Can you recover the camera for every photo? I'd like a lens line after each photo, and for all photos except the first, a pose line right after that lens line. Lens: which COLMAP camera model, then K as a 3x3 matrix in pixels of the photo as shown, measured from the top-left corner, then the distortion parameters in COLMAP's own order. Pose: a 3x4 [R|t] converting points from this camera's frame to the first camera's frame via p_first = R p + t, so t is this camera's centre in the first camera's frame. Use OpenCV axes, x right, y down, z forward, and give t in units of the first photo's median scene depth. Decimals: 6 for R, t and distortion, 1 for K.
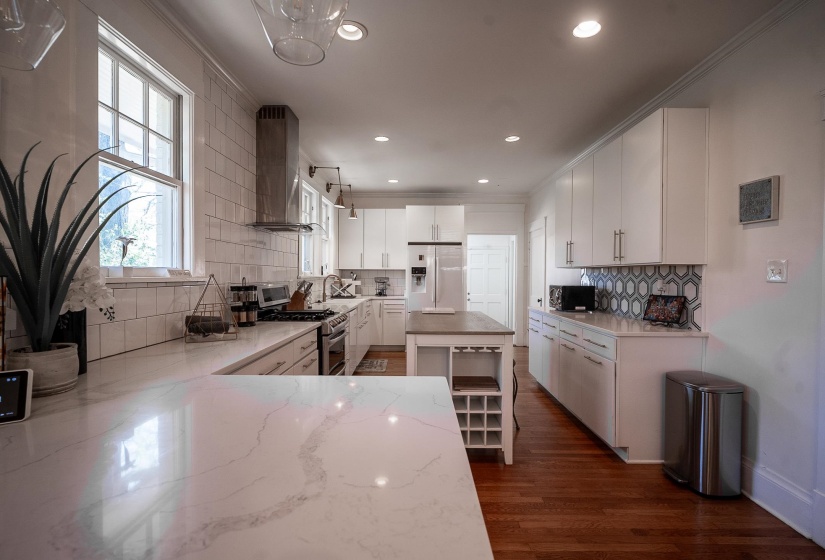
lens RADIAL K [[390.2, 0, 412.5], [0, 390.2, 280.0], [0, 0, 1]] dist [-0.001973, -0.000364]
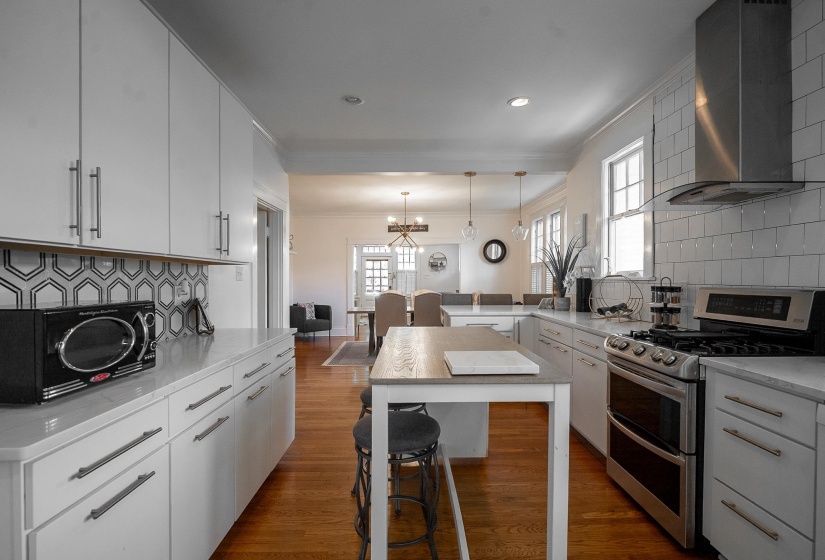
lens RADIAL K [[390.2, 0, 412.5], [0, 390.2, 280.0], [0, 0, 1]] dist [-0.001973, -0.000364]
pose [[-0.999336, -0.000195, -0.036429, 0.136043], [-0.000782, 0.999870, 0.016099, -0.010572], [0.036421, 0.016117, -0.999207, 1.256645]]
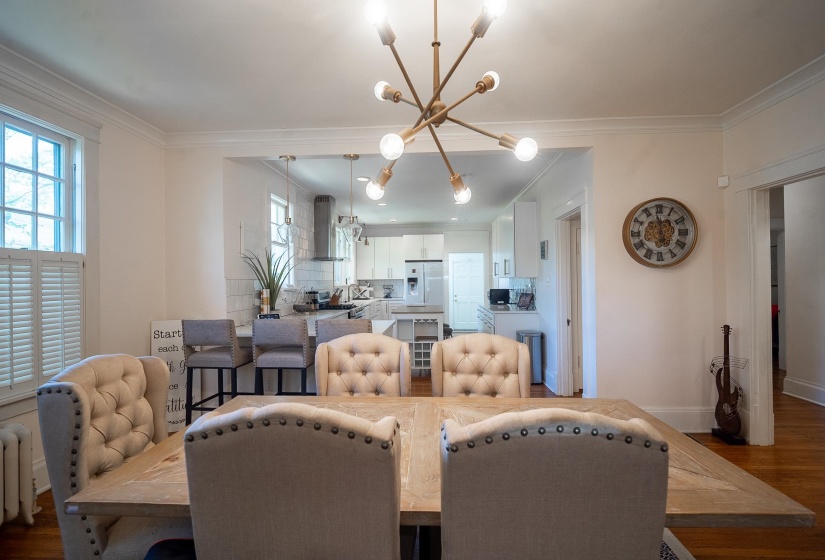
lens RADIAL K [[390.2, 0, 412.5], [0, 390.2, 280.0], [0, 0, 1]] dist [-0.001973, -0.000364]
pose [[0.998993, -0.016131, -0.041876, 0.112918], [0.015557, 0.999781, -0.013996, -0.005337], [0.042092, 0.013331, 0.999025, -0.652151]]
